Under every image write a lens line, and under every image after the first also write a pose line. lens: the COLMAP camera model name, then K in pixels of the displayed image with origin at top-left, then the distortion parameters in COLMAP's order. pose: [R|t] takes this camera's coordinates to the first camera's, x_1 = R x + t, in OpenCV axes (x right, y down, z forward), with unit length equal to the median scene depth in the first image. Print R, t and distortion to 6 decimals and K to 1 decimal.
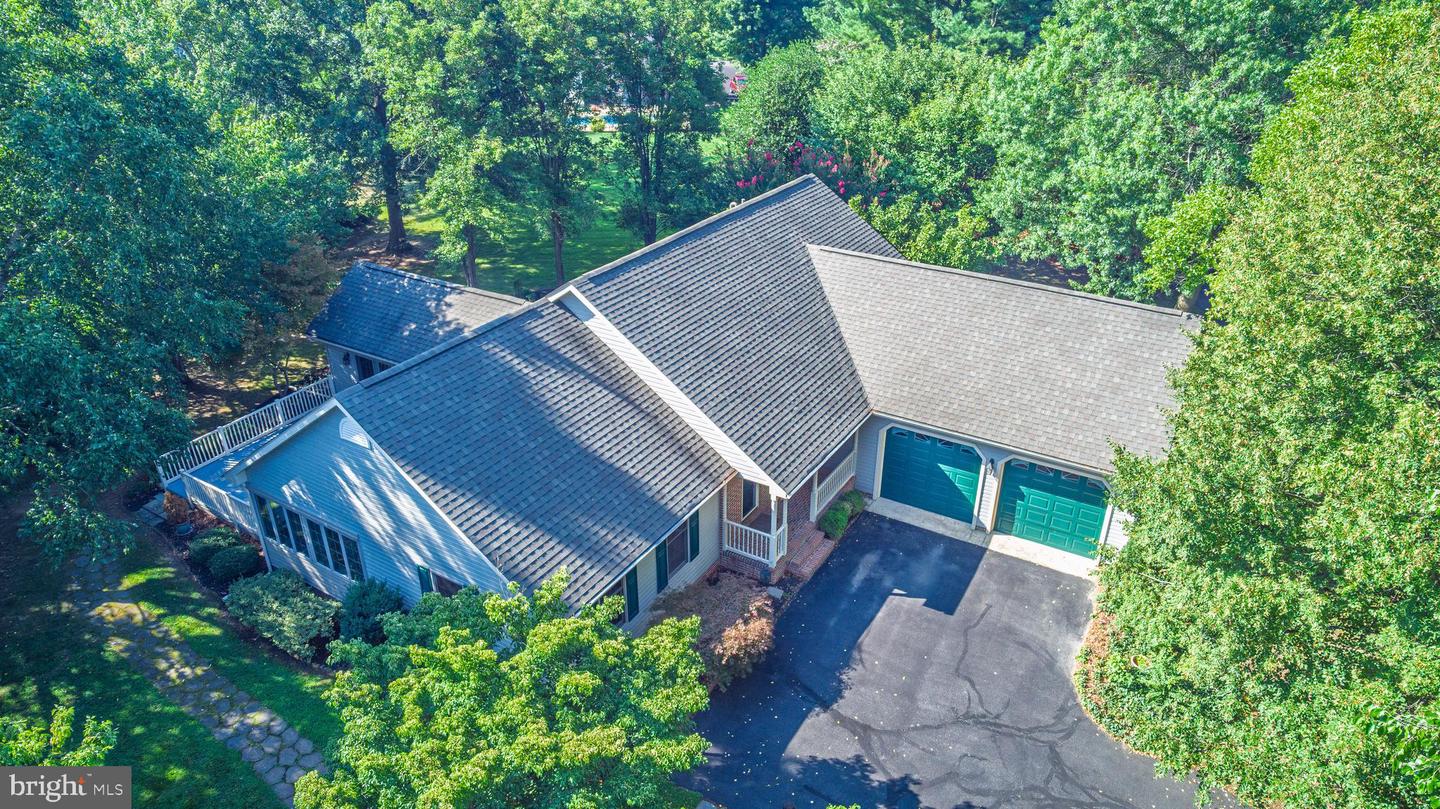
lens RADIAL K [[947.9, 0, 720.0], [0, 947.9, 404.5], [0, 0, 1]] dist [-0.080010, 0.000932]
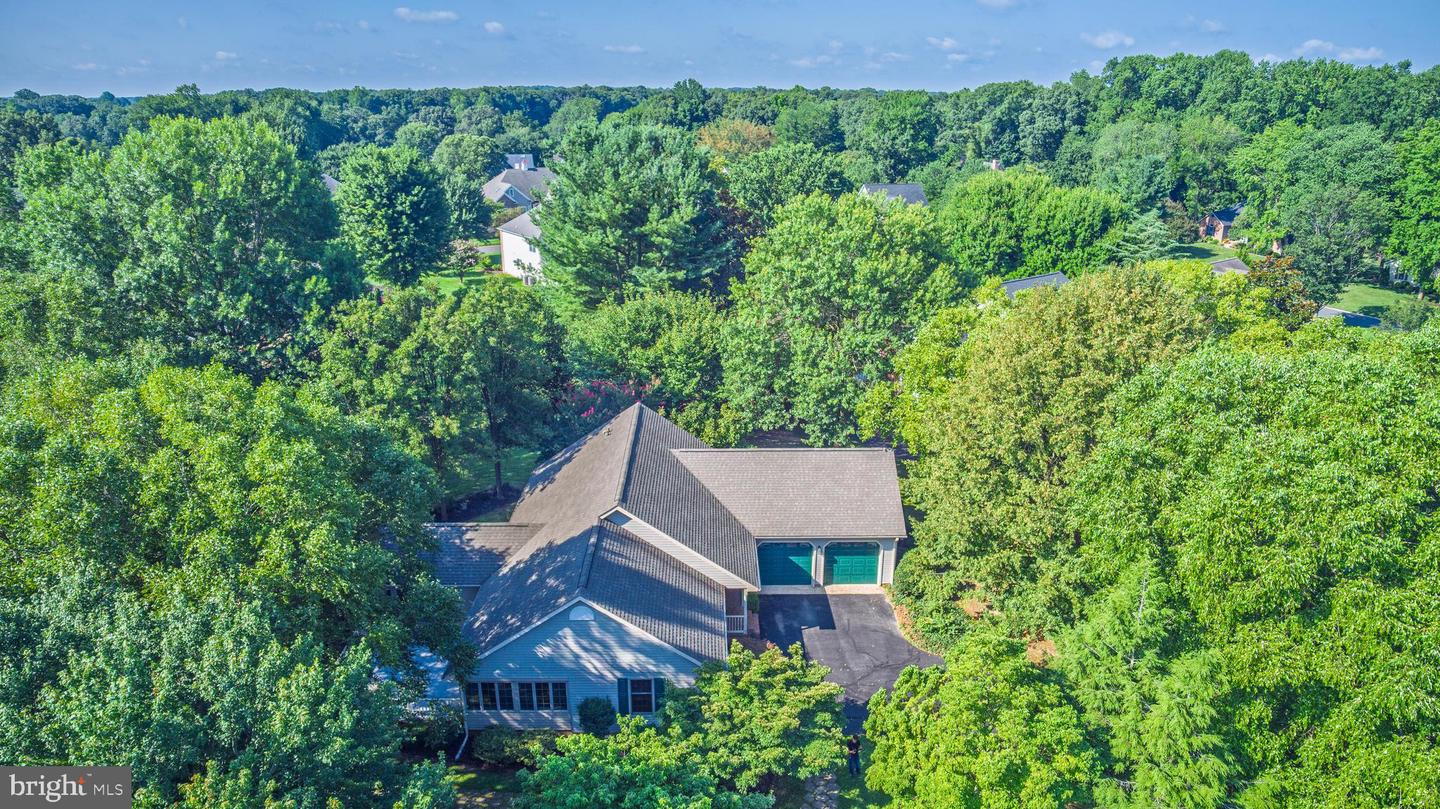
lens RADIAL K [[947.9, 0, 720.0], [0, 947.9, 404.5], [0, 0, 1]] dist [-0.080010, 0.000932]
pose [[0.864095, -0.174795, 0.472002, -0.702034], [0.238005, 0.968194, -0.077168, -0.113483], [-0.443501, 0.179019, 0.878213, -0.599154]]
